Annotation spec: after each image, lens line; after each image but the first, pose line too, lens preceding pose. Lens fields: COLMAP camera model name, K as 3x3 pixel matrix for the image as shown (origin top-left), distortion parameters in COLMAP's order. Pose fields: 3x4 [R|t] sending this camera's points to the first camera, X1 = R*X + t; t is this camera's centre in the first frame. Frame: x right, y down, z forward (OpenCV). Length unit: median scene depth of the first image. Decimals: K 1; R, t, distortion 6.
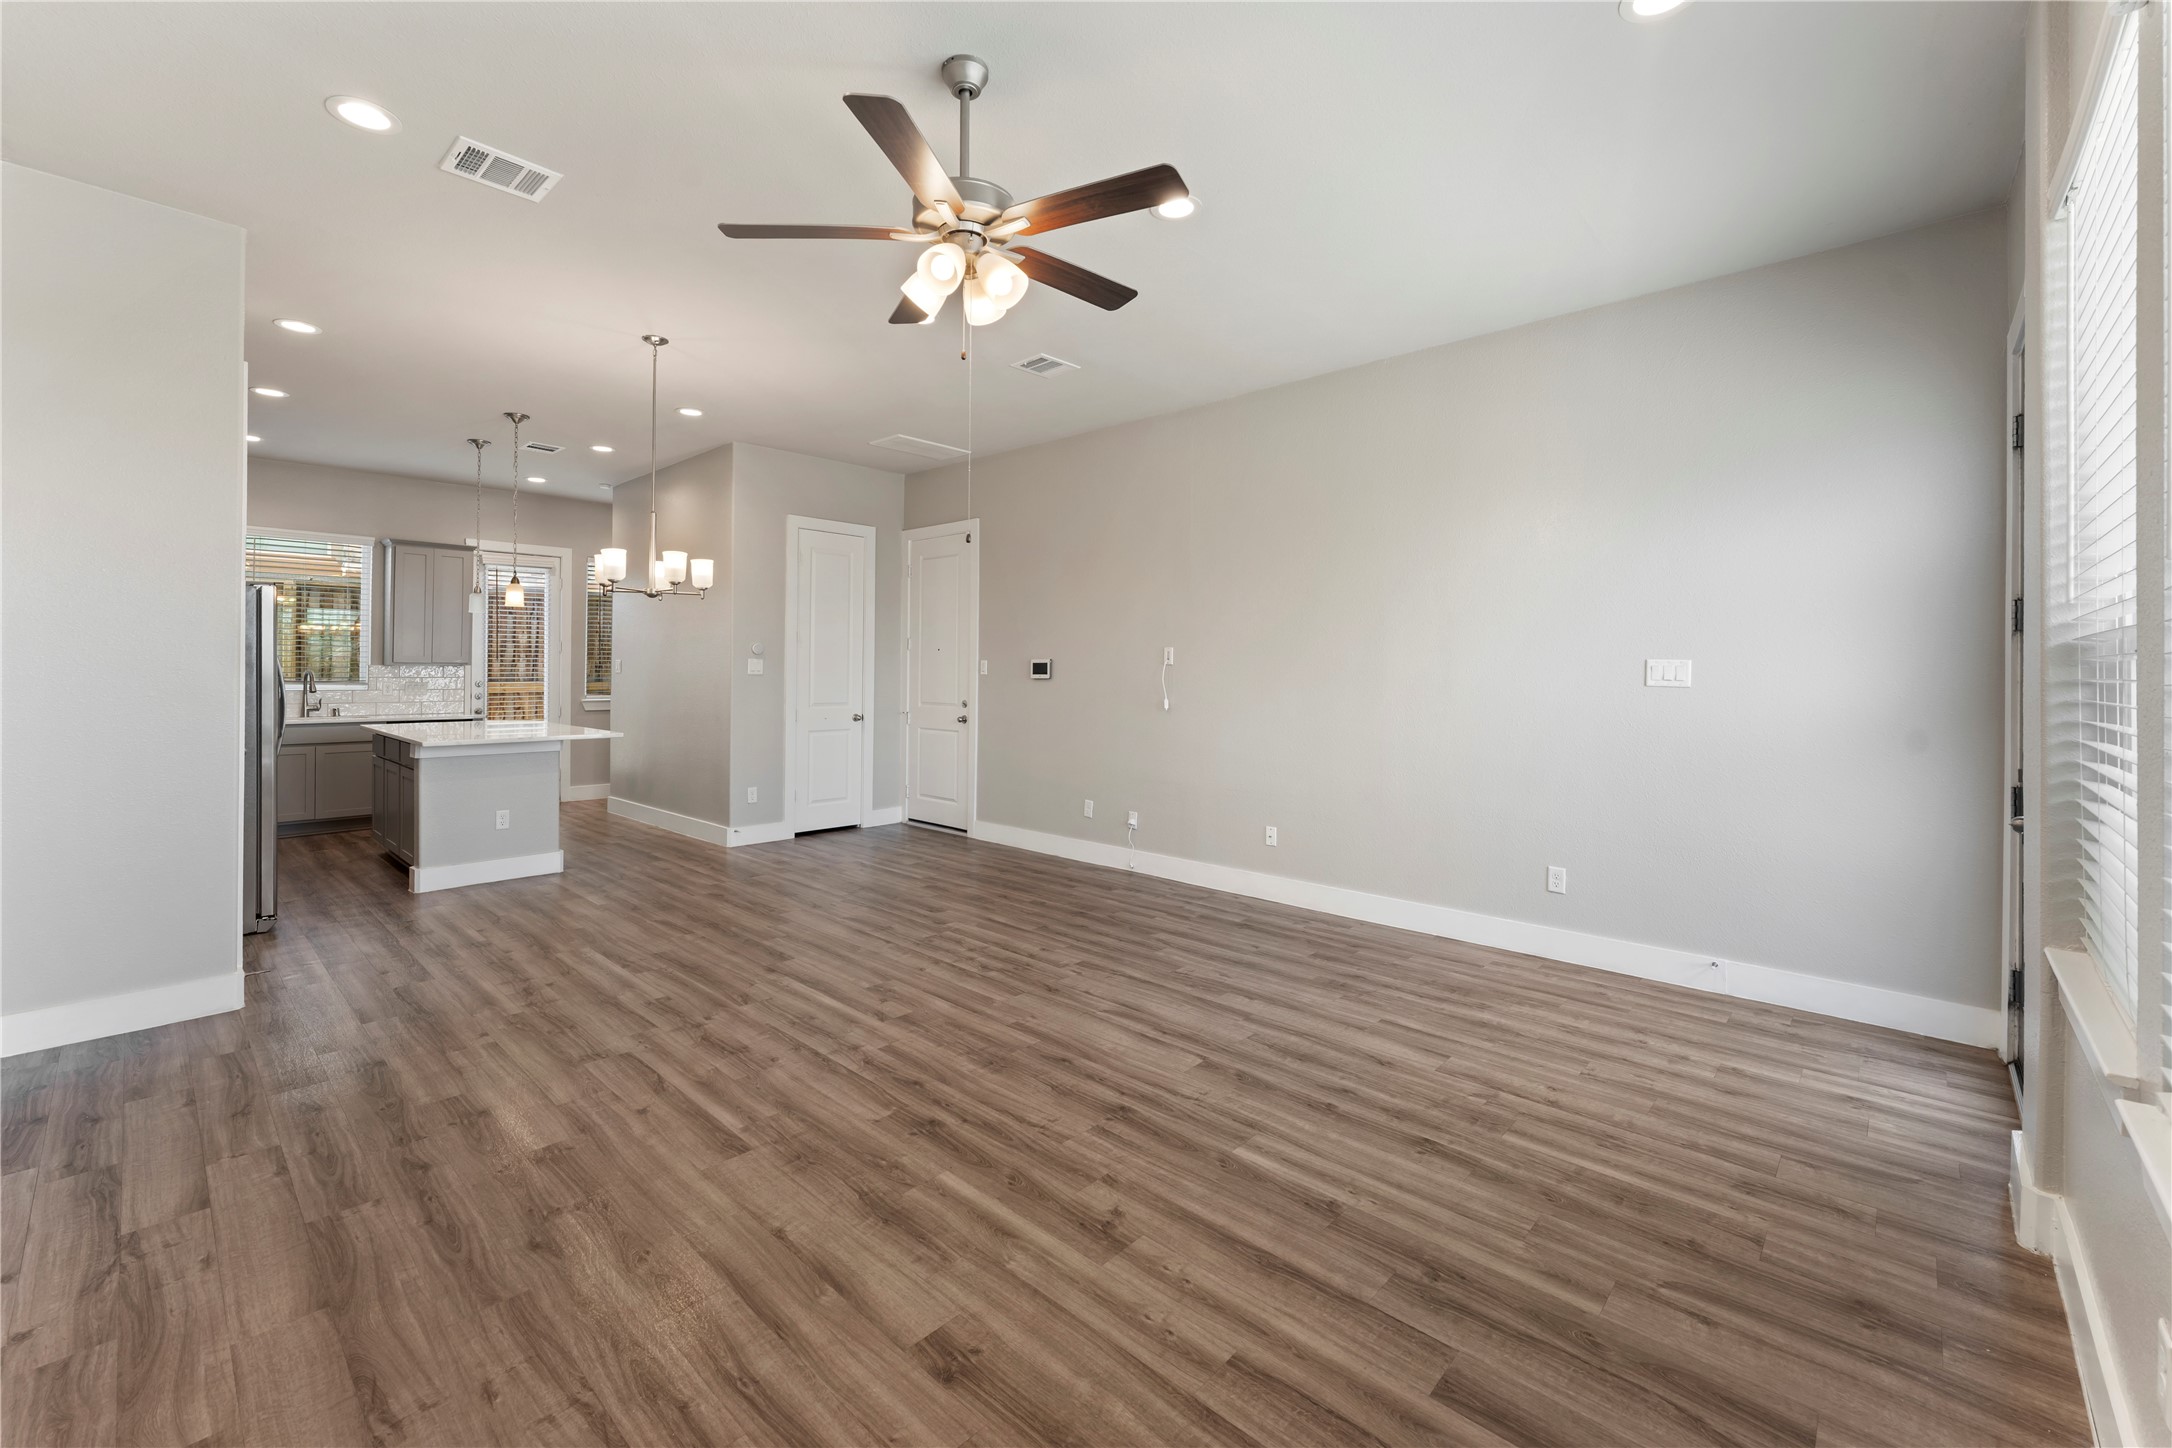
lens RADIAL K [[892.6, 0, 1075.3], [0, 892.6, 666.0], [0, 0, 1]] dist [-0.000680, -0.000120]
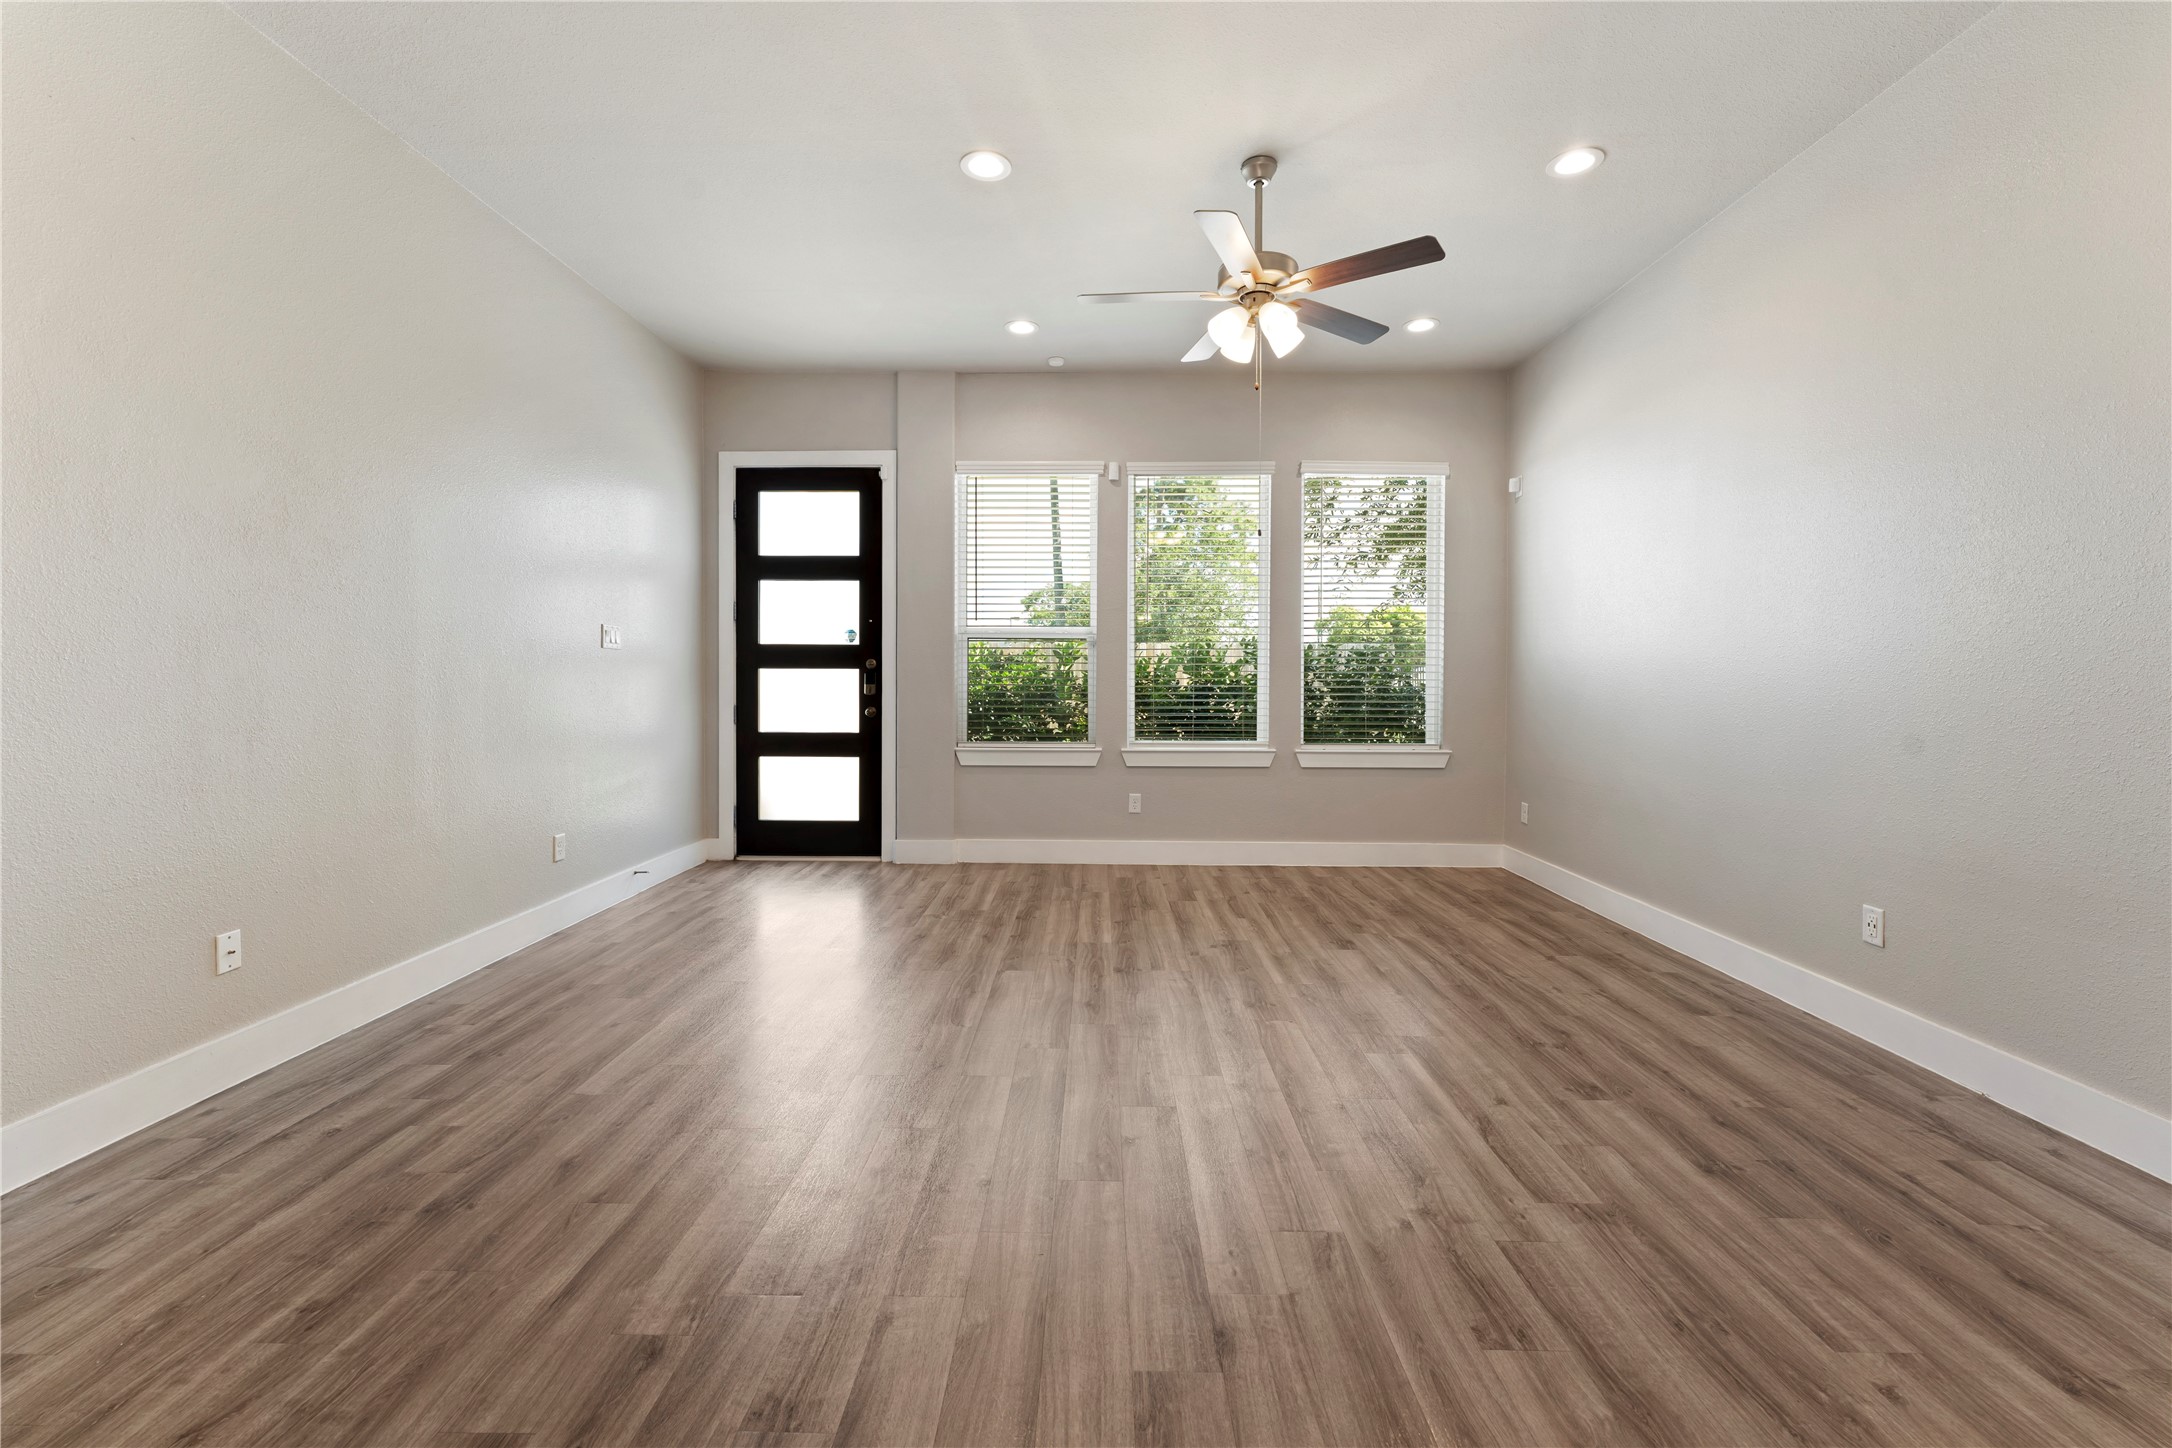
lens RADIAL K [[879.3, 0, 1082.9], [0, 879.3, 687.2], [0, 0, 1]] dist [0.000174, -0.000214]
pose [[-0.673137, -0.020236, 0.739241, -0.691099], [-0.014099, 0.999795, 0.014530, 0.056376], [-0.739383, -0.000642, -0.673285, 1.556517]]
